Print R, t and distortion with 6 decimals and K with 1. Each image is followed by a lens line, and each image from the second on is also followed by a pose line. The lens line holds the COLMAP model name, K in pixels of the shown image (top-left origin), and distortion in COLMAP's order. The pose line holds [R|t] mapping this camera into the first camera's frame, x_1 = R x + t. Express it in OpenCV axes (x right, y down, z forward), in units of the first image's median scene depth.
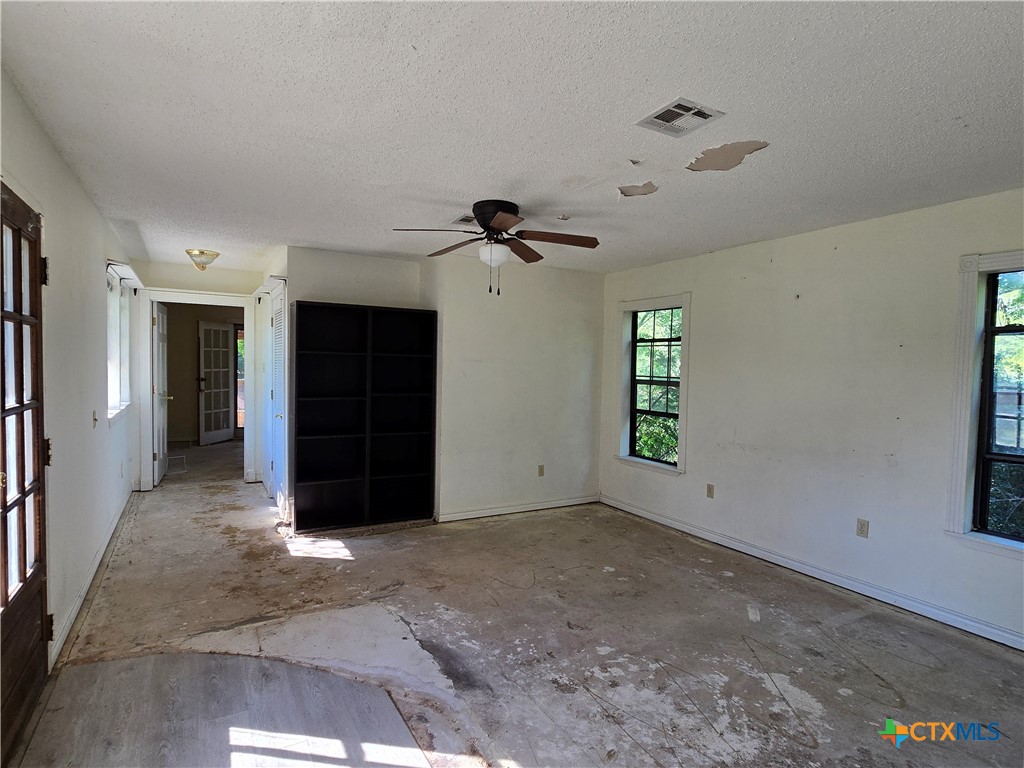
lens RADIAL K [[546.3, 0, 510.3], [0, 546.3, 387.4], [0, 0, 1]] dist [-0.002280, -0.000565]
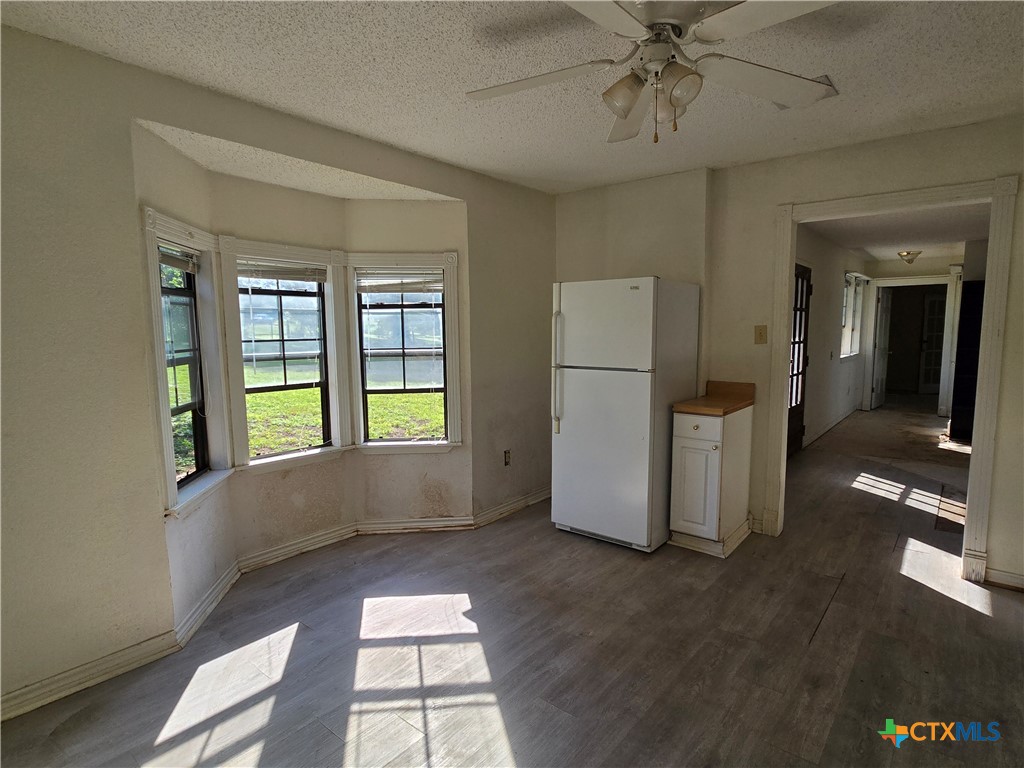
lens RADIAL K [[546.3, 0, 510.3], [0, 546.3, 387.4], [0, 0, 1]] dist [-0.002280, -0.000565]
pose [[0.339400, 0.079496, -0.937277, 0.505872], [-0.028838, 0.996833, 0.074105, 0.042978], [0.940200, 0.001878, 0.340618, -0.550035]]
